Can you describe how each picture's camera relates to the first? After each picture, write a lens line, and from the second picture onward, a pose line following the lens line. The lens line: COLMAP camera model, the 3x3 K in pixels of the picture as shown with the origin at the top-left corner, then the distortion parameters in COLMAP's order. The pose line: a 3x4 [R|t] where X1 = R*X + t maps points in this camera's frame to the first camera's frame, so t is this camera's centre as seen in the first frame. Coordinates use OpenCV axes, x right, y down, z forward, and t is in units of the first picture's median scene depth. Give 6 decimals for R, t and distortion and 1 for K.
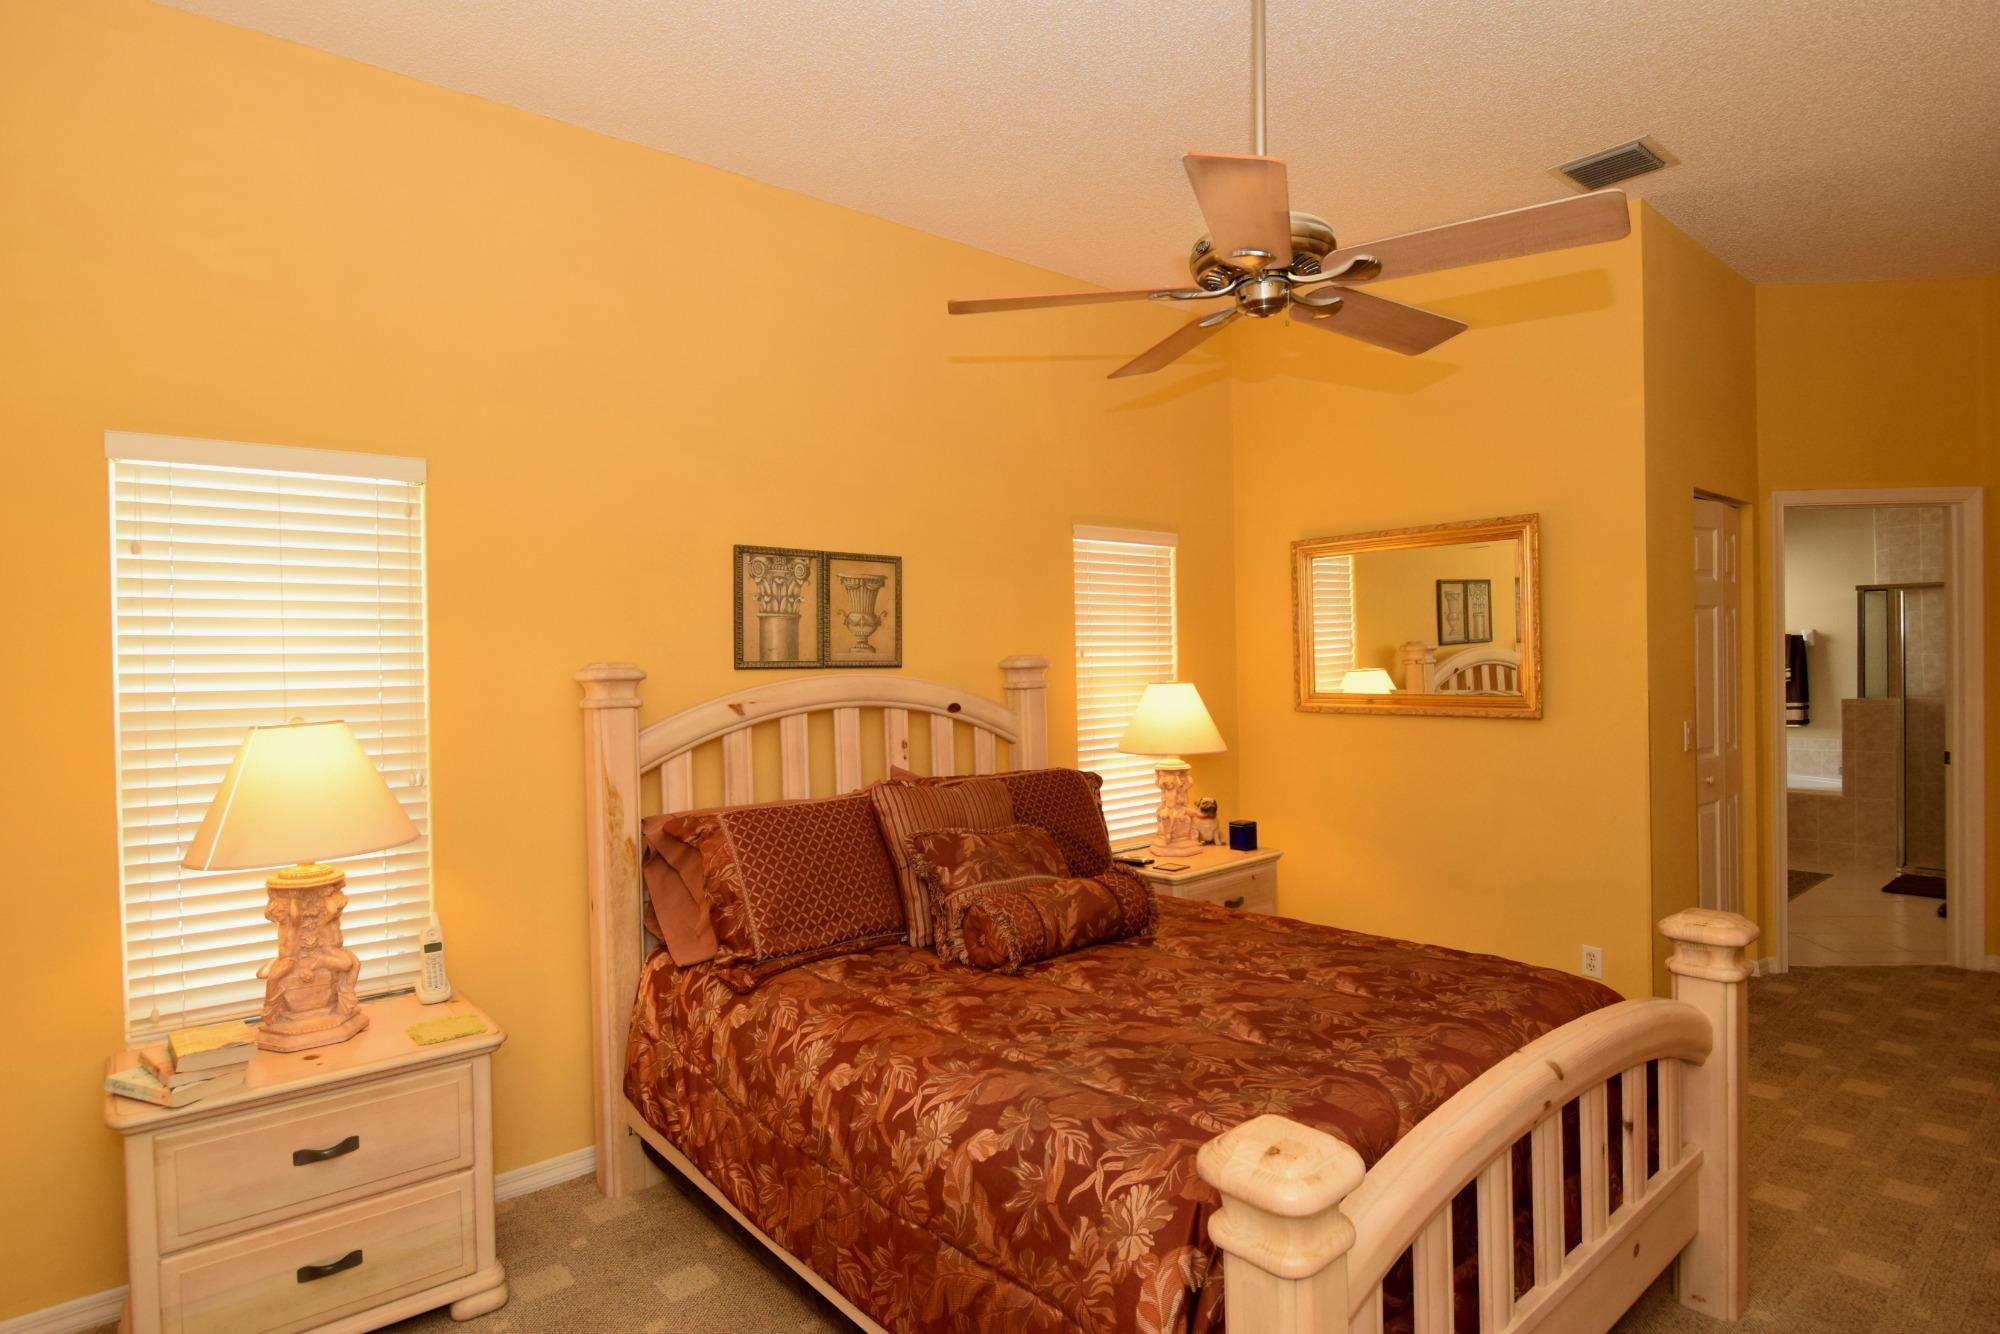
lens RADIAL K [[1111.1, 0, 972.1], [0, 1111.1, 667.9], [0, 0, 1]] dist [0.017506, -0.027060]
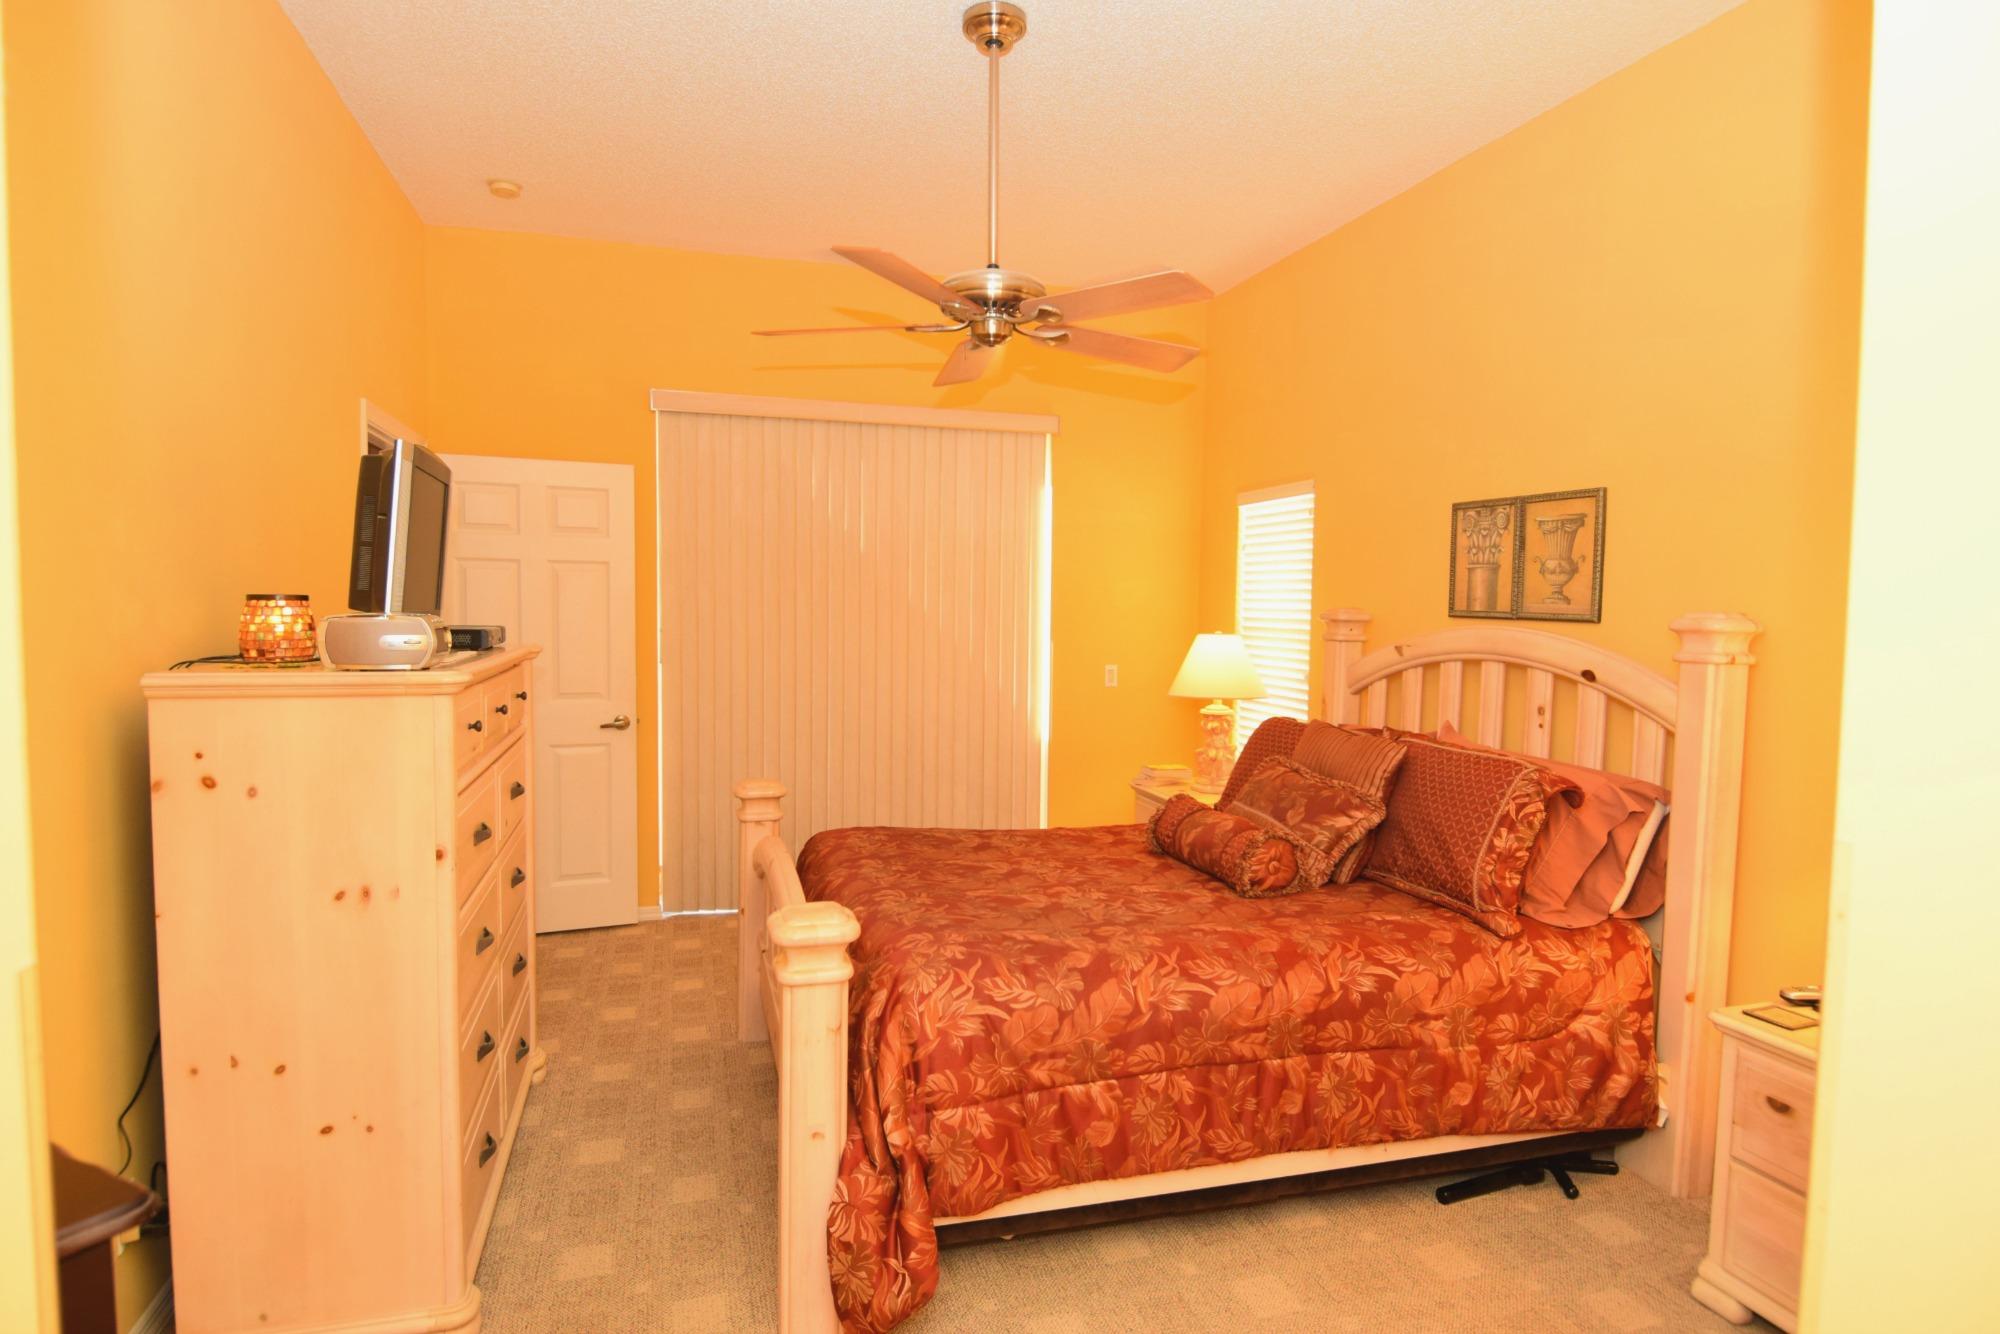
lens RADIAL K [[1111.1, 0, 972.1], [0, 1111.1, 667.9], [0, 0, 1]] dist [0.017506, -0.027060]
pose [[-0.442649, 0.066412, -0.894232, 0.953077], [-0.011203, 0.996766, 0.079572, -0.029995], [0.896625, 0.045240, -0.440473, 1.026579]]
